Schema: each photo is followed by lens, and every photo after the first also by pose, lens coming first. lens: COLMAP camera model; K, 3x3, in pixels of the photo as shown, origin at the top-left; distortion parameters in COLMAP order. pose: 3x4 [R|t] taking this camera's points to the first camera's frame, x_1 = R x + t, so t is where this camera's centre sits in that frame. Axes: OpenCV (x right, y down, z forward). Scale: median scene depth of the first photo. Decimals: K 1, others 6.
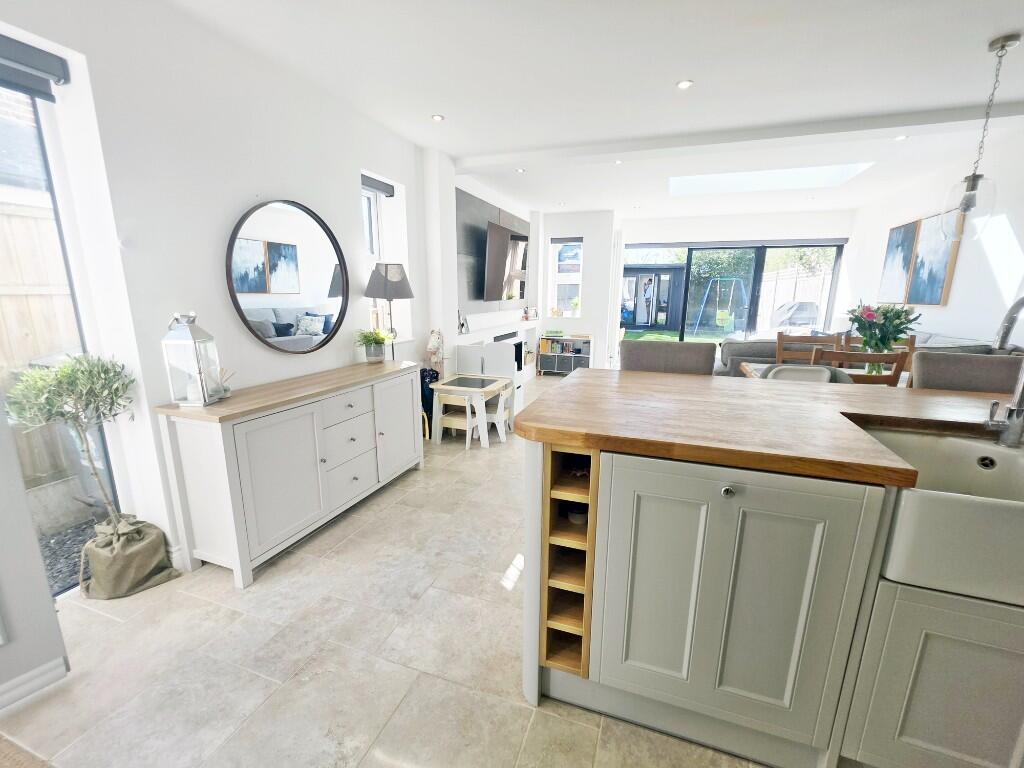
lens RADIAL K [[439.2, 0, 510.8], [0, 439.2, 394.1], [0, 0, 1]] dist [-0.000116, -0.000131]
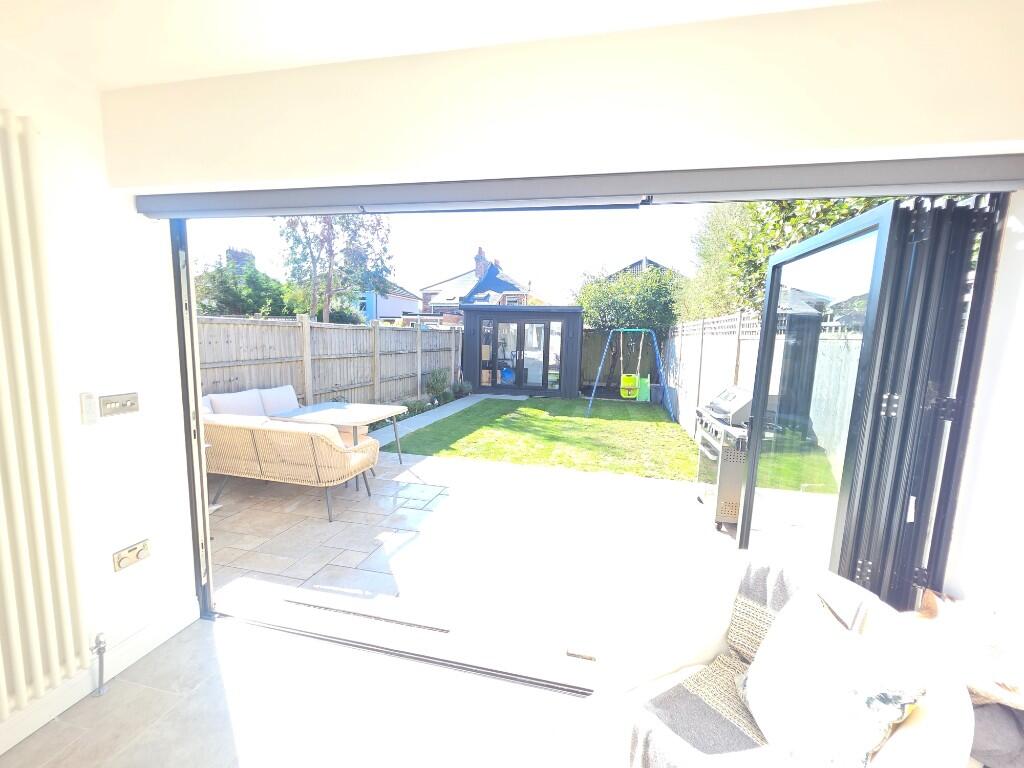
lens RADIAL K [[414.8, 0, 511.3], [0, 414.8, 392.3], [0, 0, 1]] dist [0.001801, 0.000299]
pose [[0.991808, 0.005400, 0.127621, 0.944545], [0.005757, 0.996201, -0.086891, -0.472405], [-0.127605, 0.086914, 0.988010, 1.692878]]
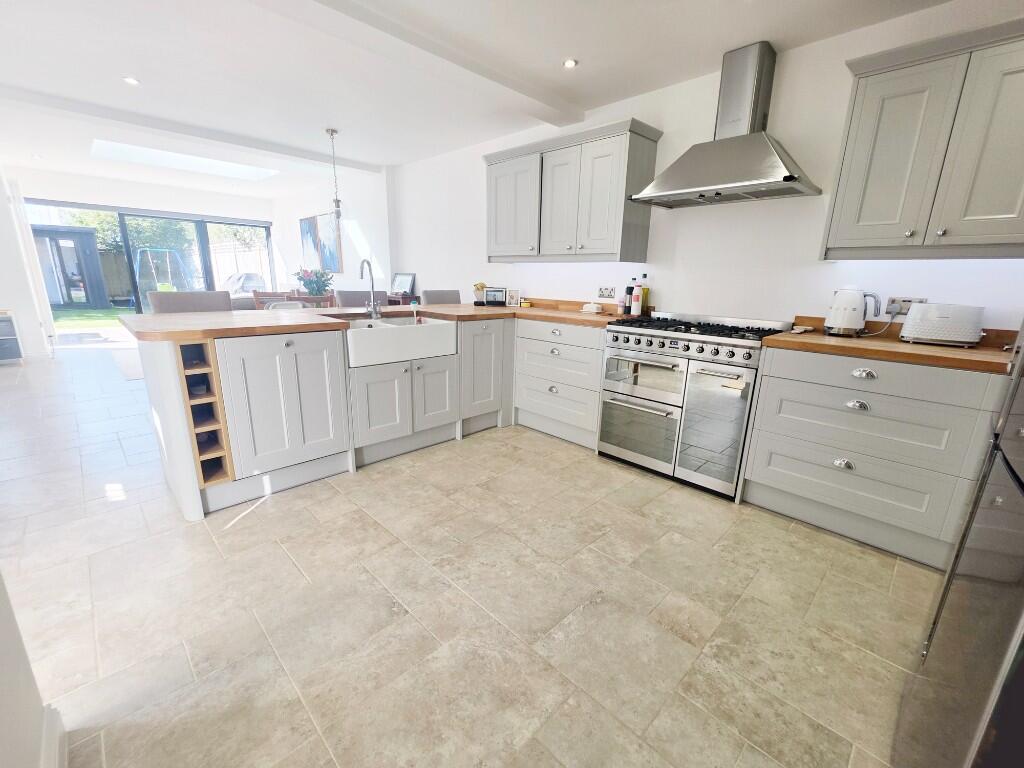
lens RADIAL K [[432.4, 0, 513.4], [0, 432.4, 392.4], [0, 0, 1]] dist [-0.000394, -0.000263]
pose [[0.422222, -0.229921, 0.876850, -0.293931], [0.184012, 0.968899, 0.165451, 0.092362], [-0.887619, 0.091494, 0.451399, -0.288156]]
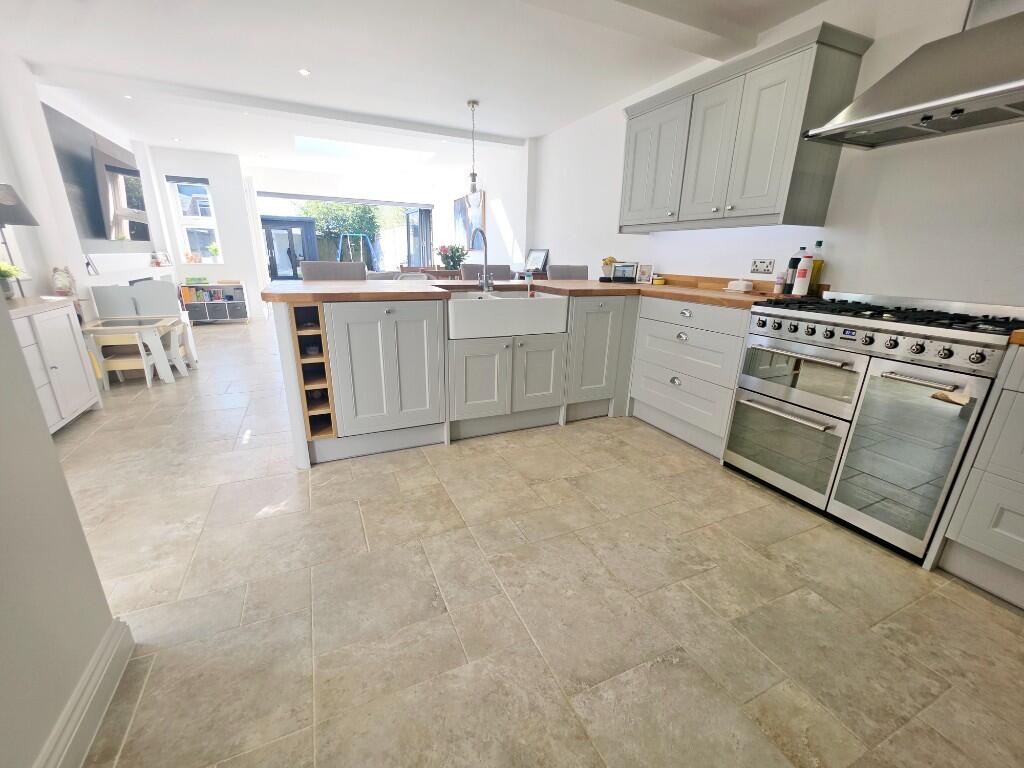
lens RADIAL K [[421.9, 0, 511.4], [0, 421.9, 392.2], [0, 0, 1]] dist [-0.000275, 0.000063]
pose [[0.706952, -0.207945, 0.676001, -0.177734], [0.141947, 0.978070, 0.152417, 0.115814], [-0.692871, -0.011795, 0.720966, -0.293544]]
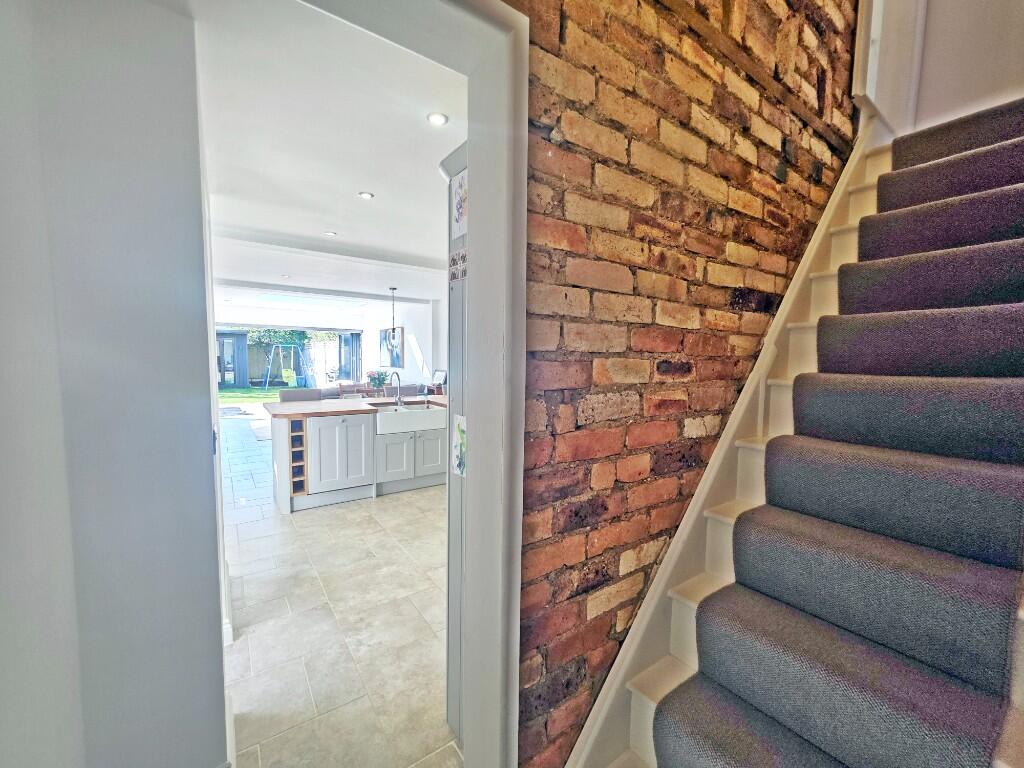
lens RADIAL K [[414.8, 0, 511.3], [0, 414.8, 392.3], [0, 0, 1]] dist [0.001801, 0.000299]
pose [[0.569978, -0.068084, 0.818834, -0.529030], [0.172349, 0.984298, -0.038127, 0.113960], [-0.803381, 0.162857, 0.572762, -0.760185]]
